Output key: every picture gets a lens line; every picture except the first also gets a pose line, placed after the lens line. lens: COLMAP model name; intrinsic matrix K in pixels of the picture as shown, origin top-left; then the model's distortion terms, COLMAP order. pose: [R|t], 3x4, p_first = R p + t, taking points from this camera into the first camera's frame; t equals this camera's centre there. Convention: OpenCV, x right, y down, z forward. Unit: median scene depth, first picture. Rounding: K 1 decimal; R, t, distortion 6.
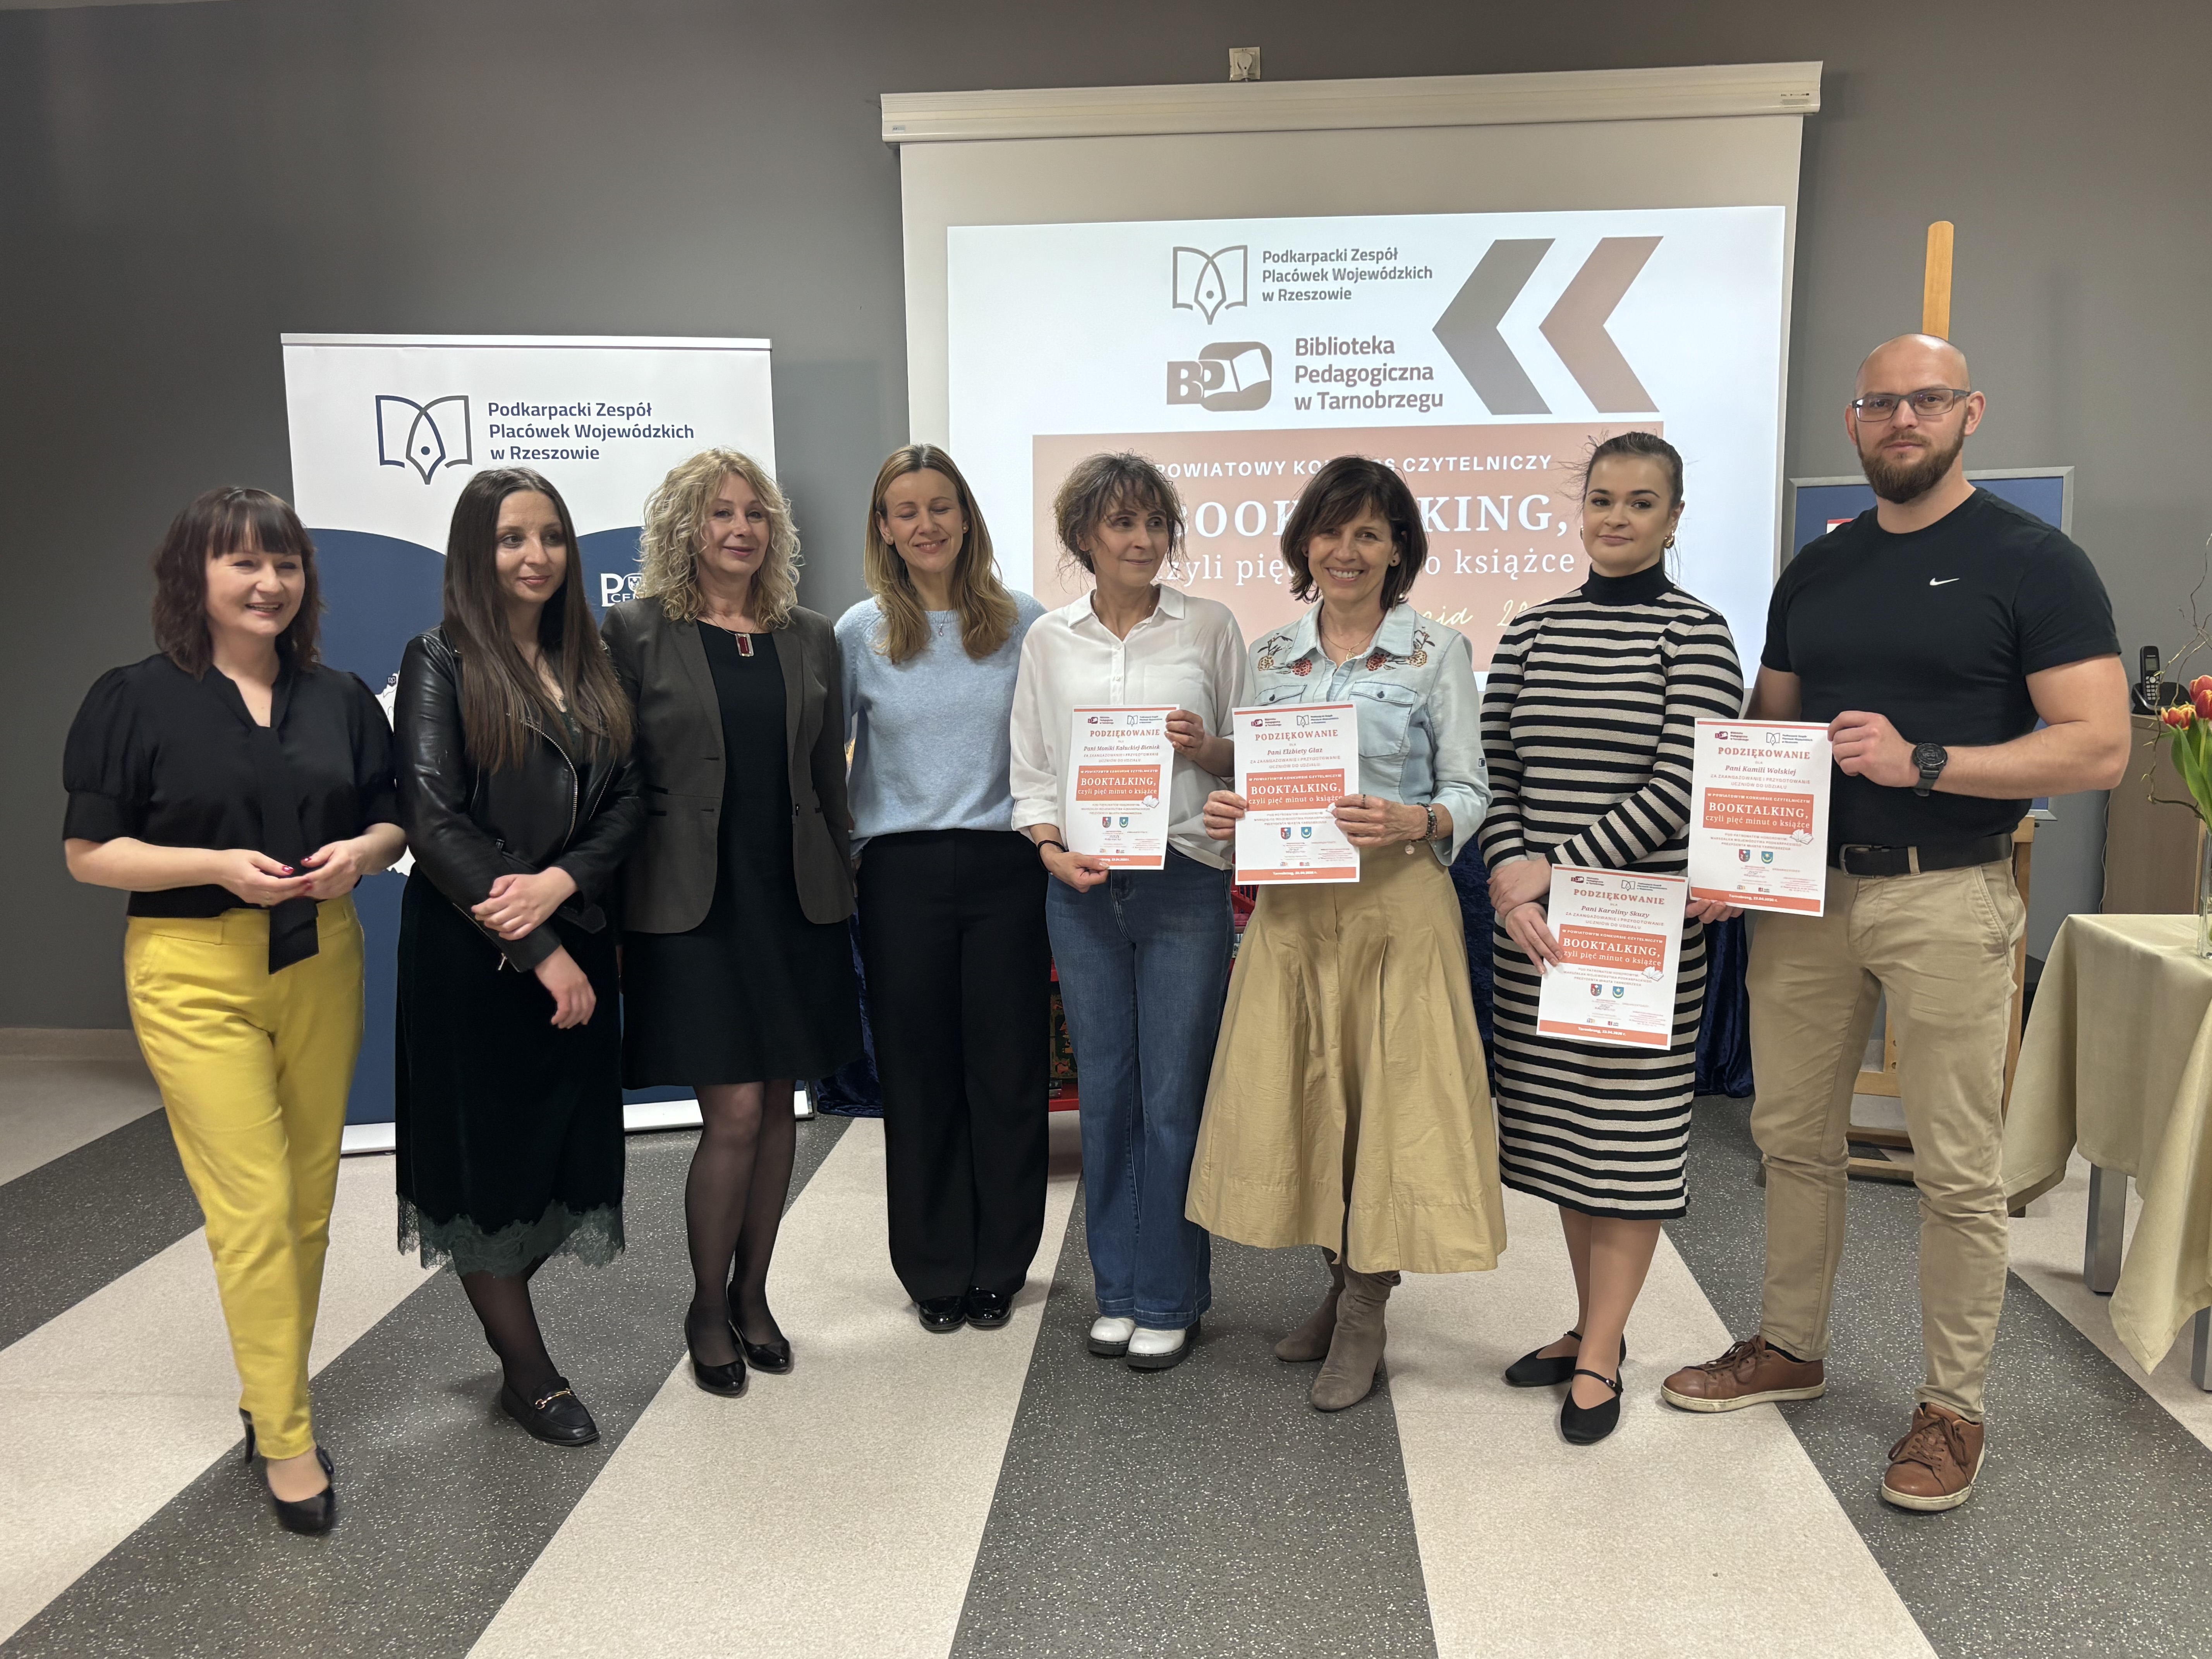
lens RADIAL K [[1811.2, 0, 1108.0], [0, 1811.2, 825.3], [0, 0, 1]] dist [-0.002672, 0.014928]
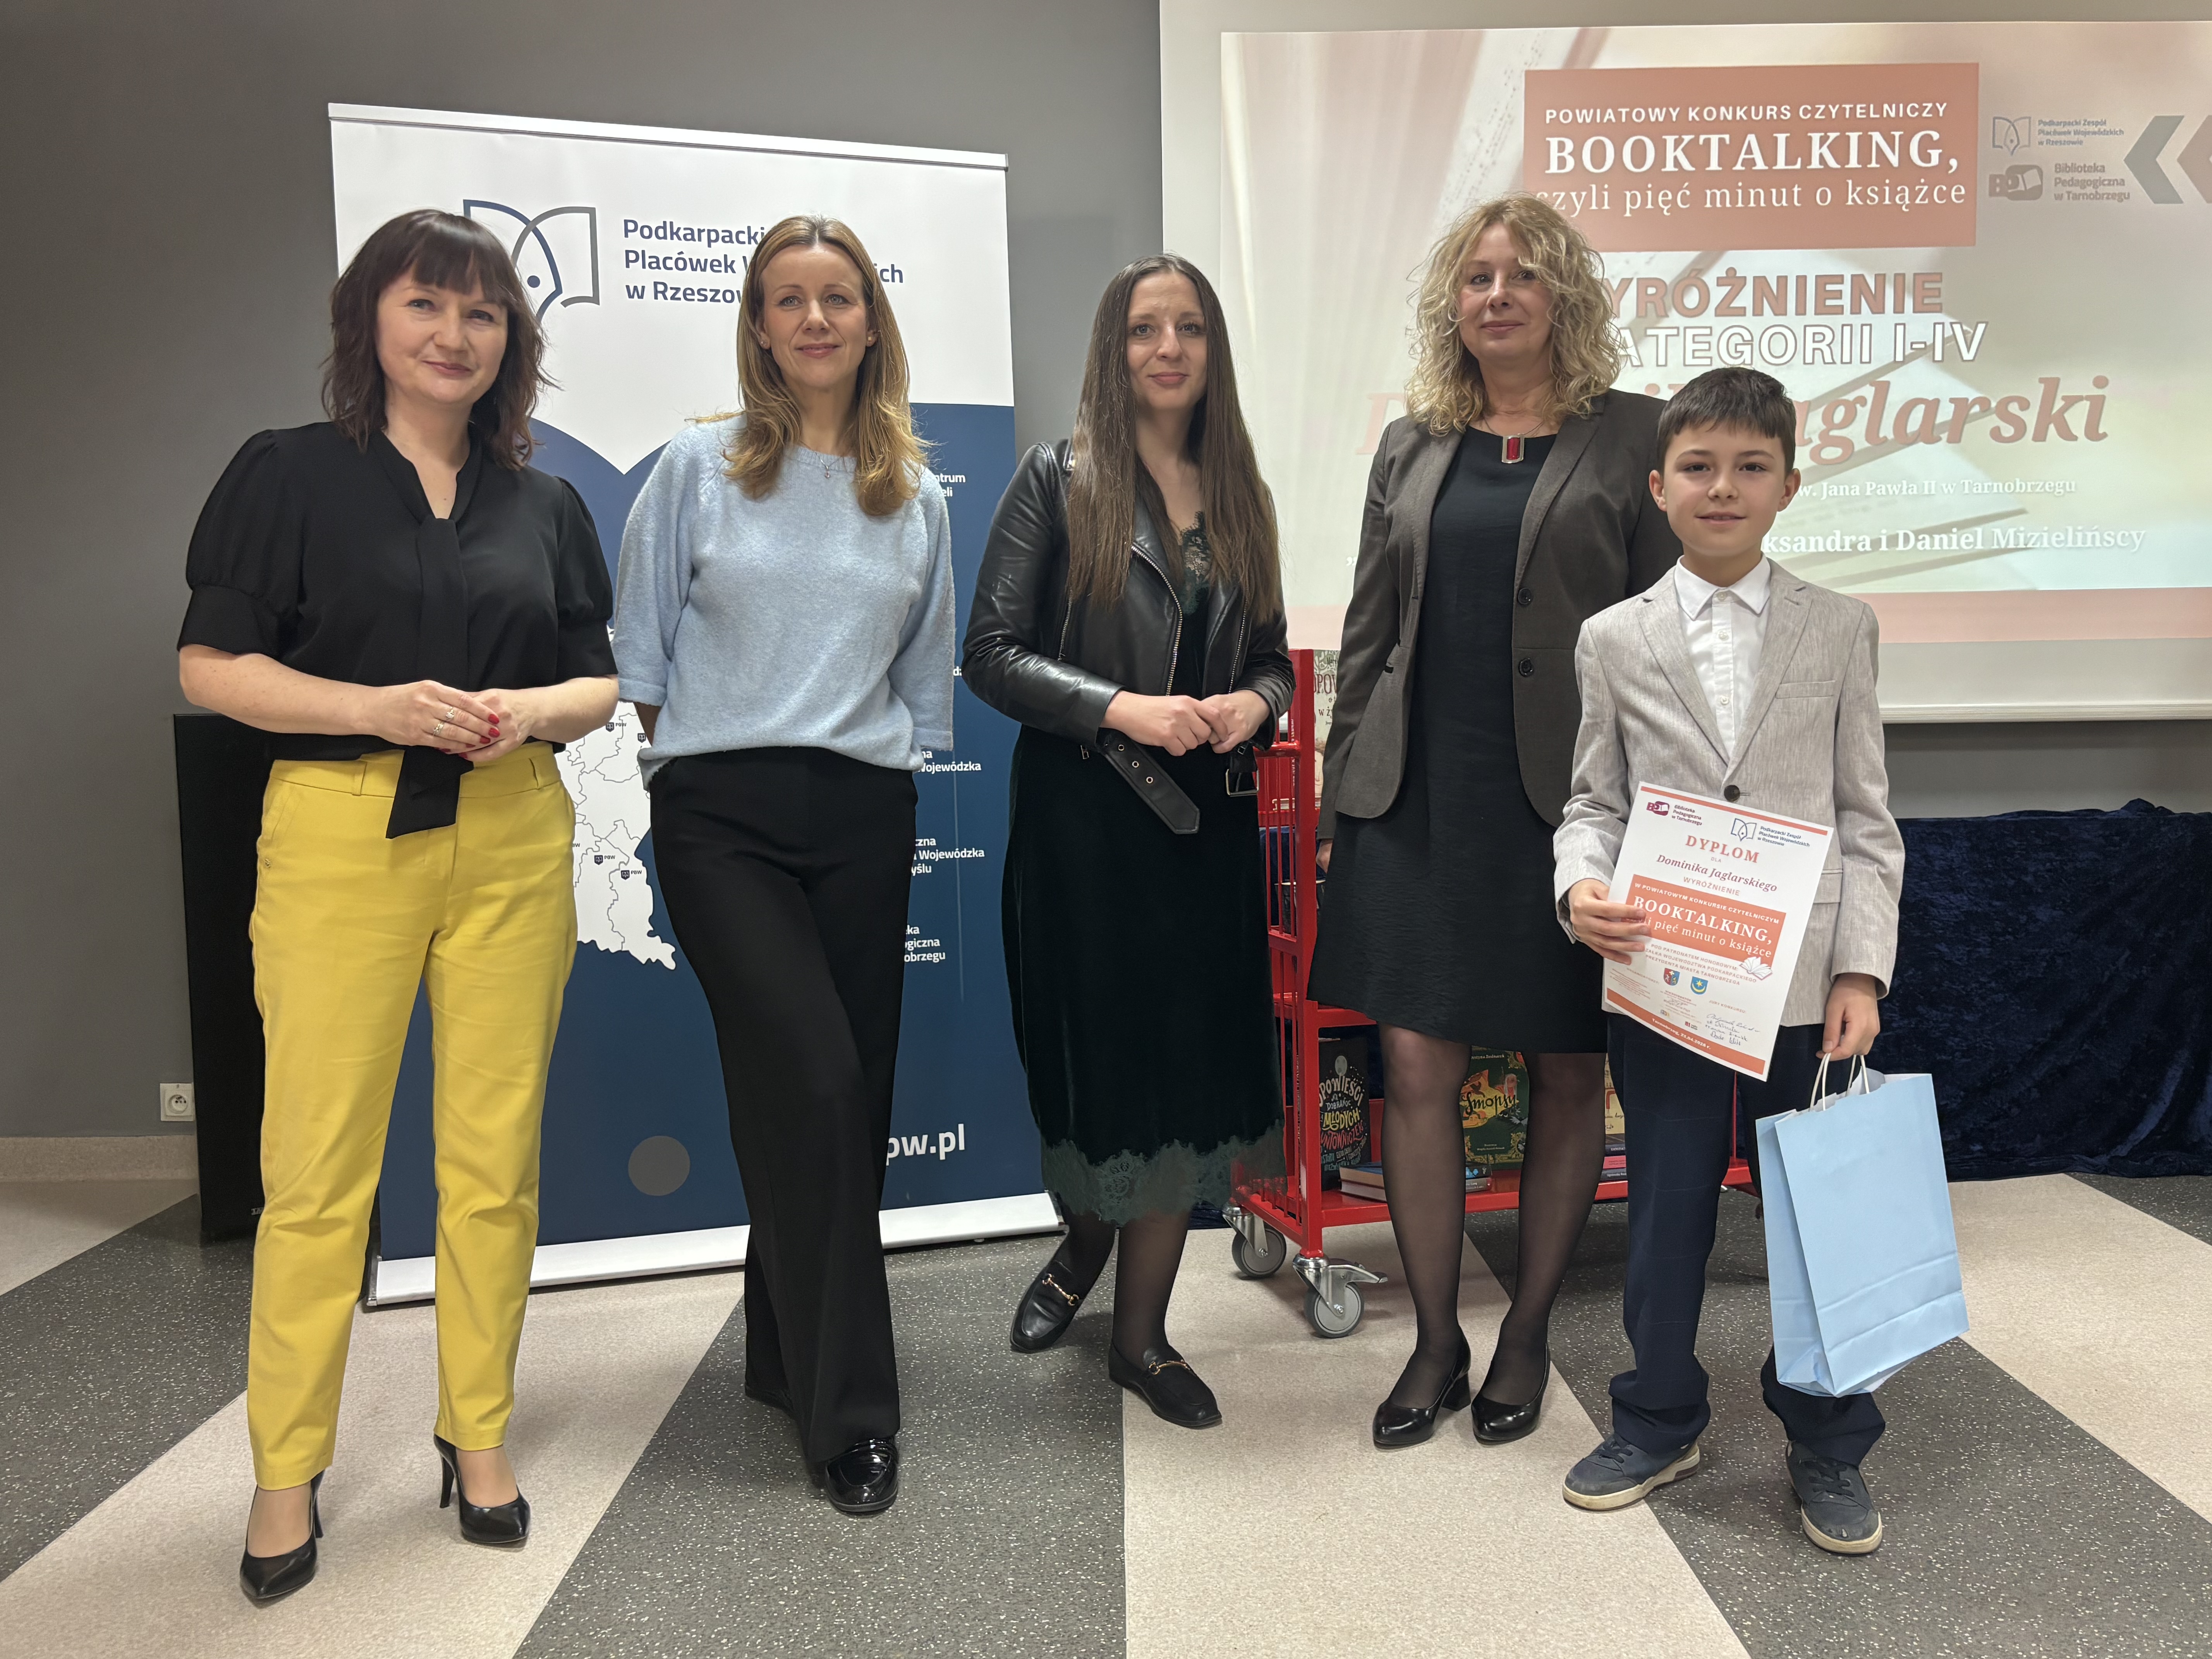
lens RADIAL K [[1783.1, 0, 1121.0], [0, 1783.1, 834.3], [0, 0, 1]] dist [0.020856, -0.002623]
pose [[0.997024, -0.007590, 0.076718, -0.204075], [0.012880, 0.997554, -0.068702, 0.057321], [-0.076009, 0.069486, 0.994683, 0.306403]]
